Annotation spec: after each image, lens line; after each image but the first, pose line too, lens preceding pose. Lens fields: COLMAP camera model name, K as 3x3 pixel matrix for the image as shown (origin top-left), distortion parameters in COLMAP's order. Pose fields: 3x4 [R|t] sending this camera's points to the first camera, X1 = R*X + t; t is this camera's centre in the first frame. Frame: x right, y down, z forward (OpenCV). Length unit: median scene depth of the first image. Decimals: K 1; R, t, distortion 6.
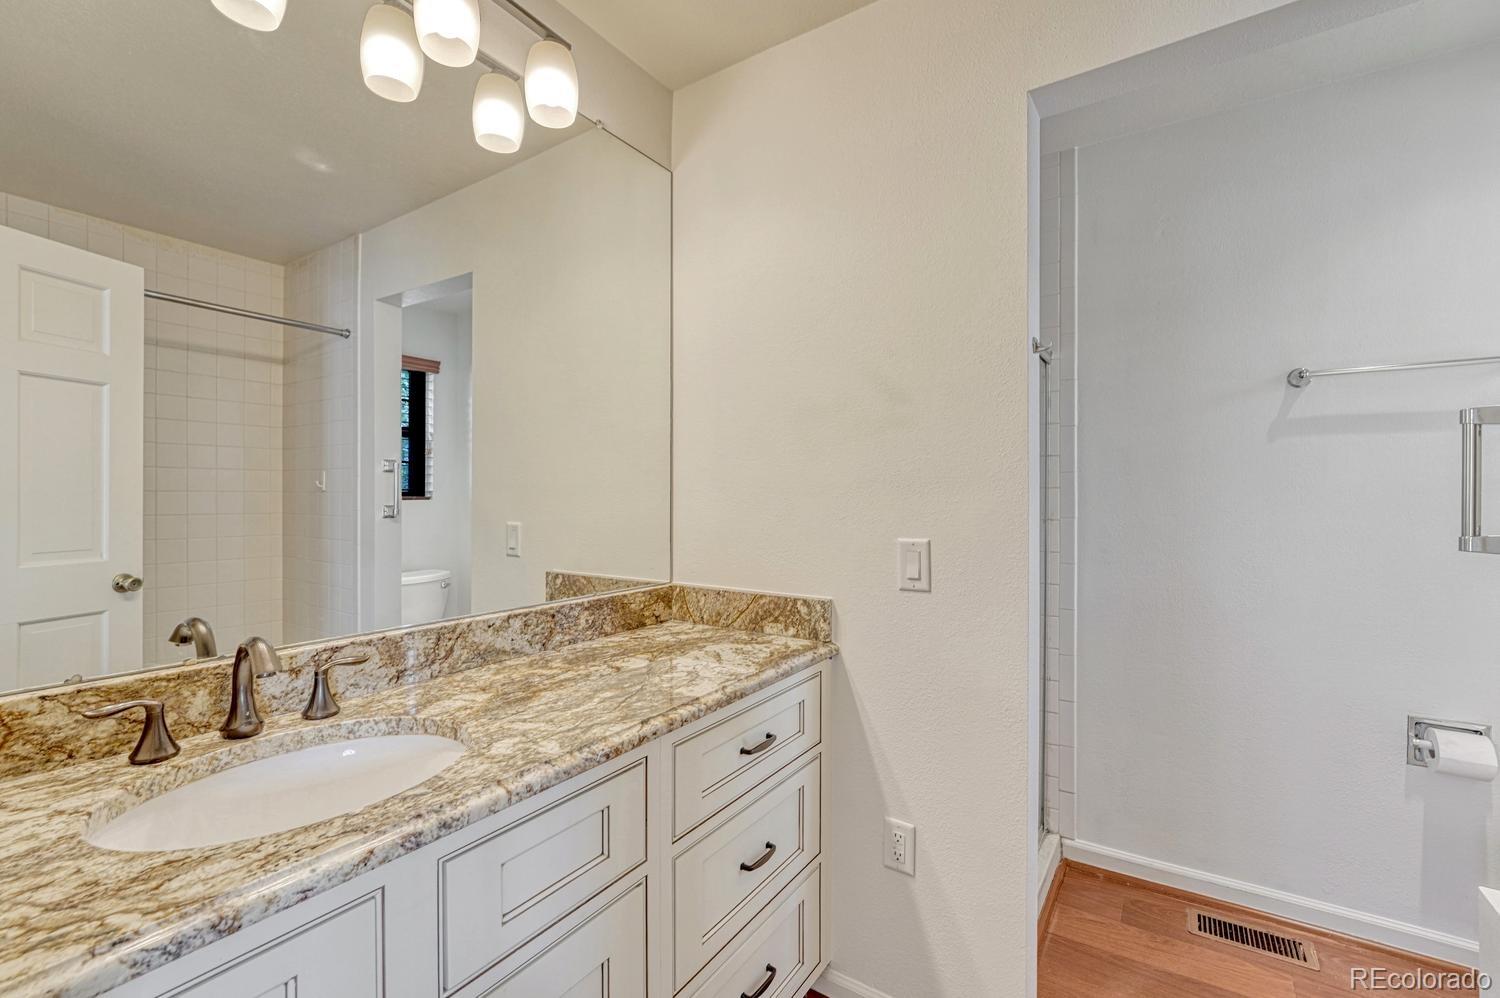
lens RADIAL K [[627.8, 0, 758.2], [0, 627.8, 493.6], [0, 0, 1]] dist [-0.003457, -0.000167]
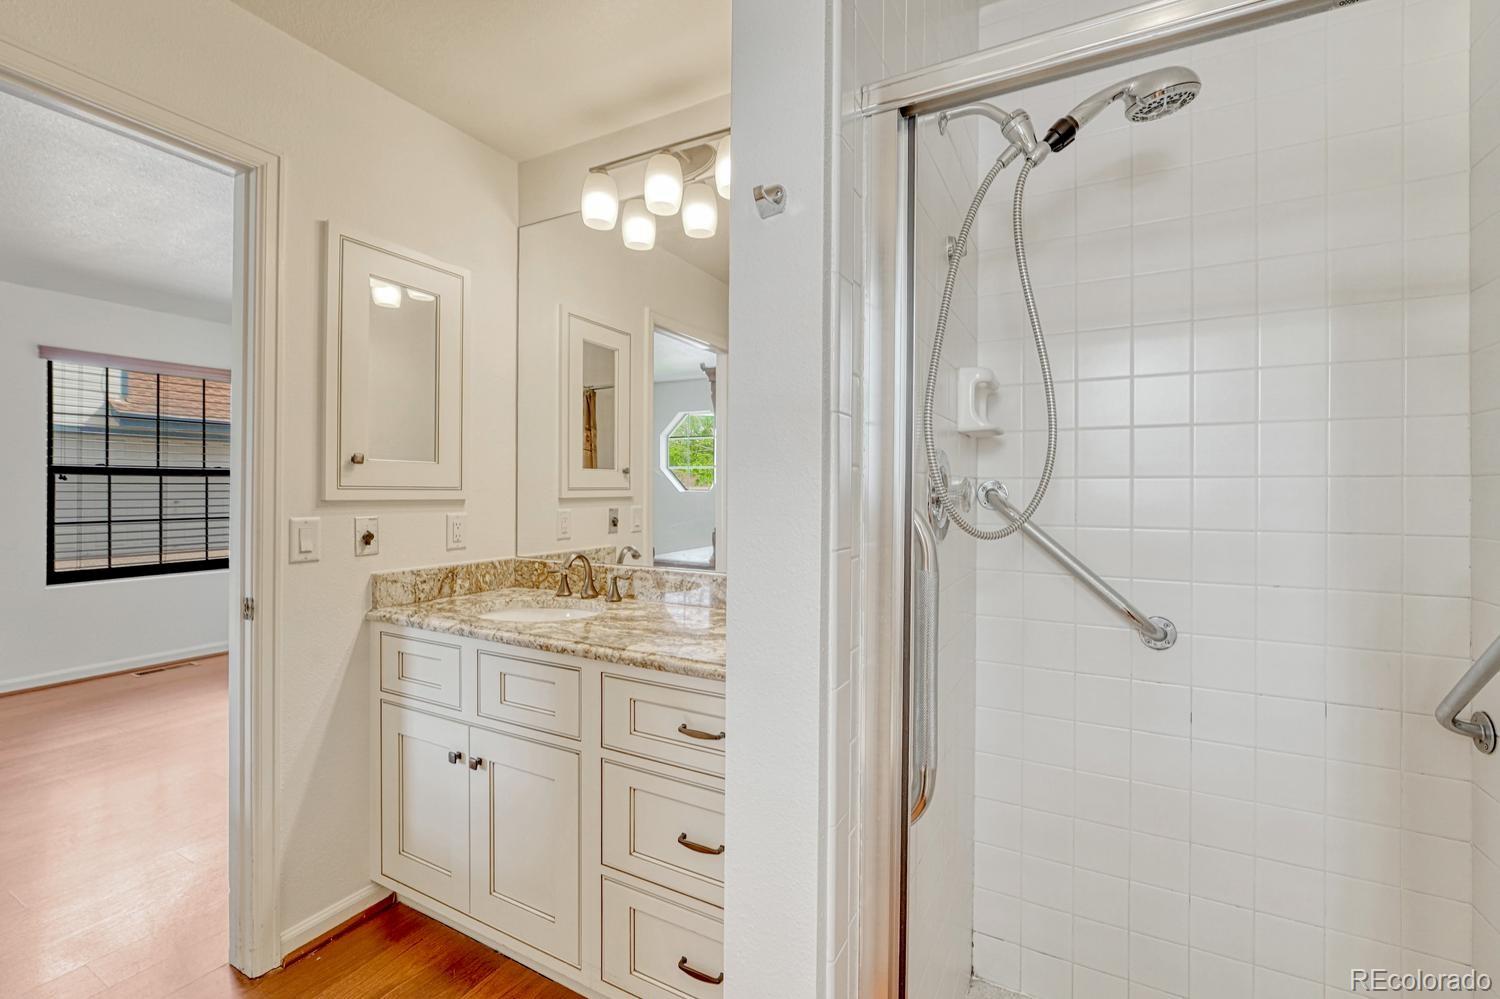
lens RADIAL K [[622.8, 0, 750.0], [0, 622.8, 491.6], [0, 0, 1]] dist [-0.010748, 0.000298]
pose [[0.106610, 0.001420, -0.994300, 1.116970], [-0.002106, 0.999997, 0.001202, 0.012148], [0.994299, 0.001966, 0.106612, 1.082506]]
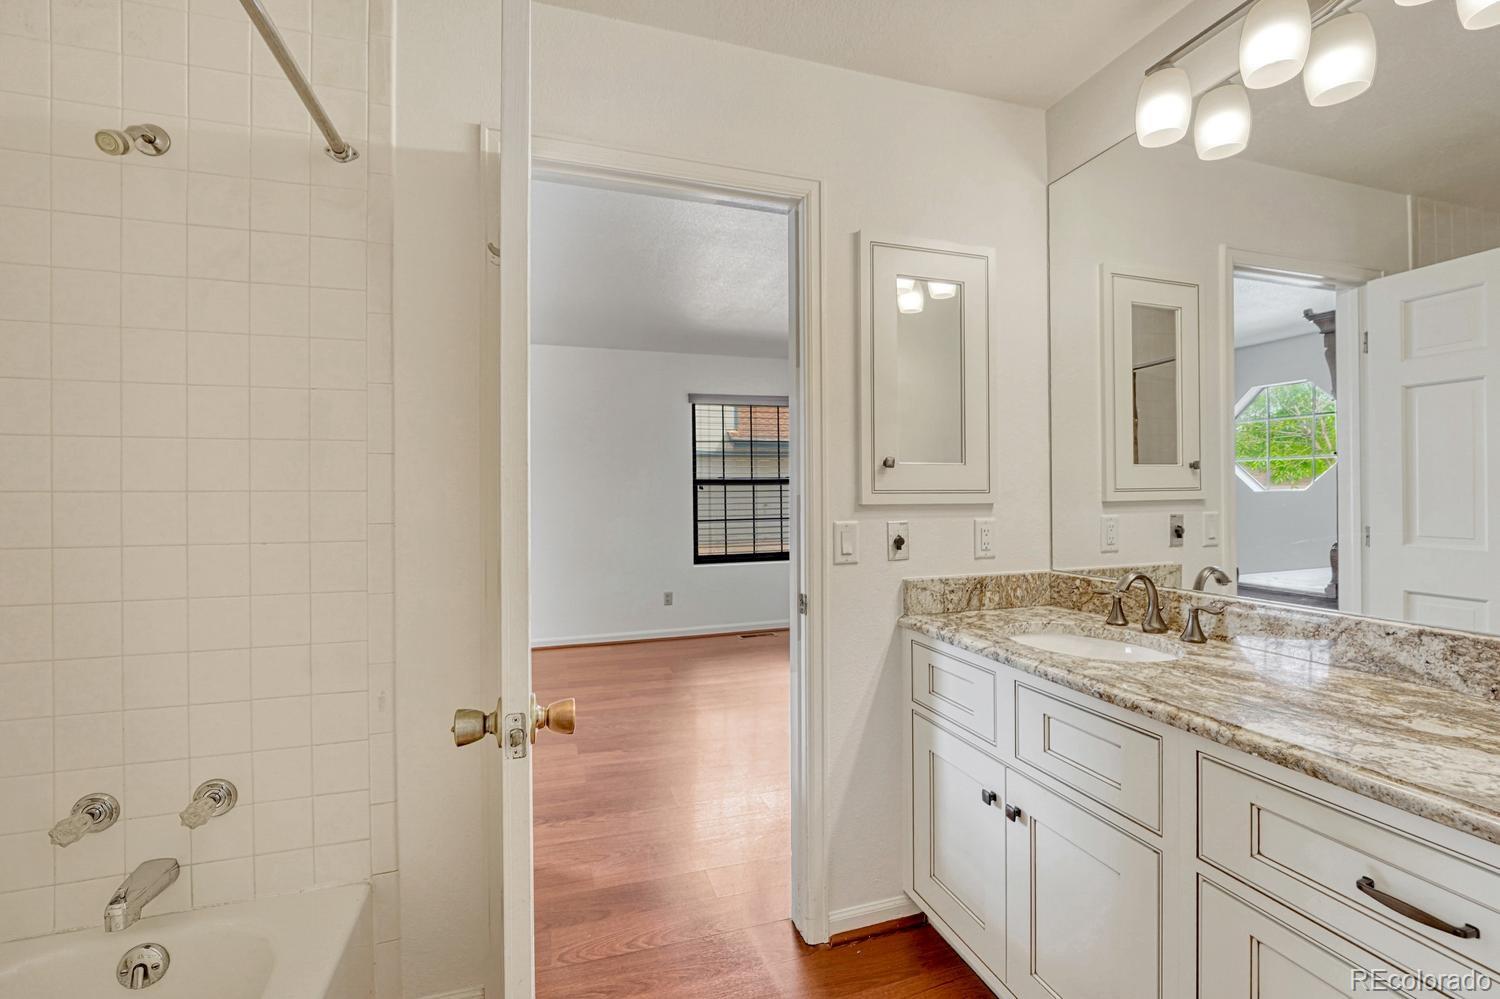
lens RADIAL K [[636.7, 0, 744.5], [0, 636.7, 493.2], [0, 0, 1]] dist [-0.014868, 0.000017]
pose [[-0.626252, 0.003088, -0.779614, 0.934141], [0.010087, 0.999941, -0.004142, 0.012871], [0.779555, -0.010458, -0.626246, 0.984271]]
